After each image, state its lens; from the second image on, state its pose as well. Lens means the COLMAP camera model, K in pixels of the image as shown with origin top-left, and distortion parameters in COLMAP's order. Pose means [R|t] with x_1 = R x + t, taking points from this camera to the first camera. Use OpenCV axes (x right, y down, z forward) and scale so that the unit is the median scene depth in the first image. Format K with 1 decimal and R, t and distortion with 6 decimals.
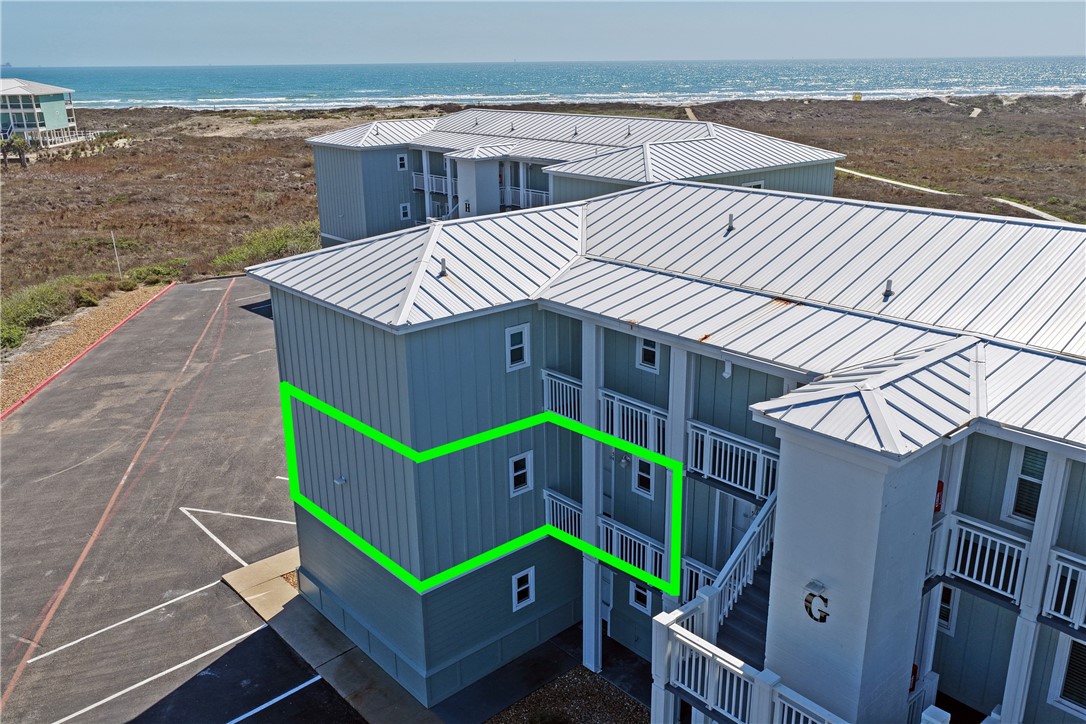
lens RADIAL K [[900.9, 0, 563.9], [0, 900.9, 358.5], [0, 0, 1]] dist [-0.002691, 0.024036]
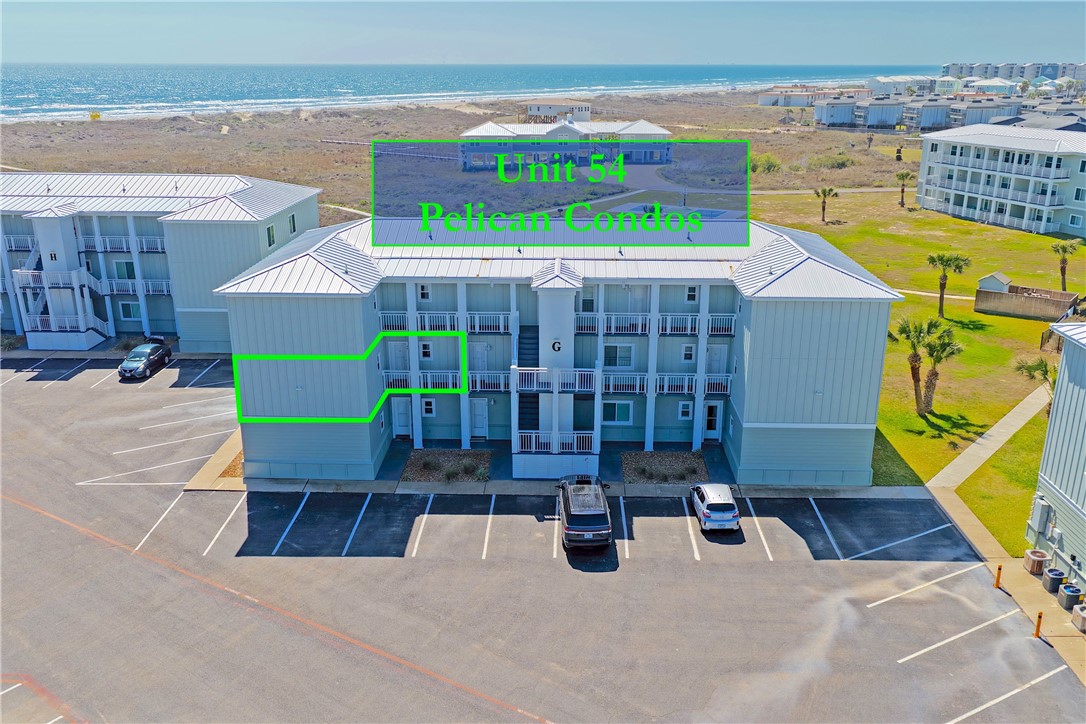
lens RADIAL K [[900.9, 0, 540.3], [0, 900.9, 365.8], [0, 0, 1]] dist [-0.002691, 0.024036]
pose [[0.695639, -0.218828, 0.684252, -0.110753], [0.217851, 0.971885, 0.089337, 0.002579], [-0.684563, 0.086919, 0.723753, -0.071299]]
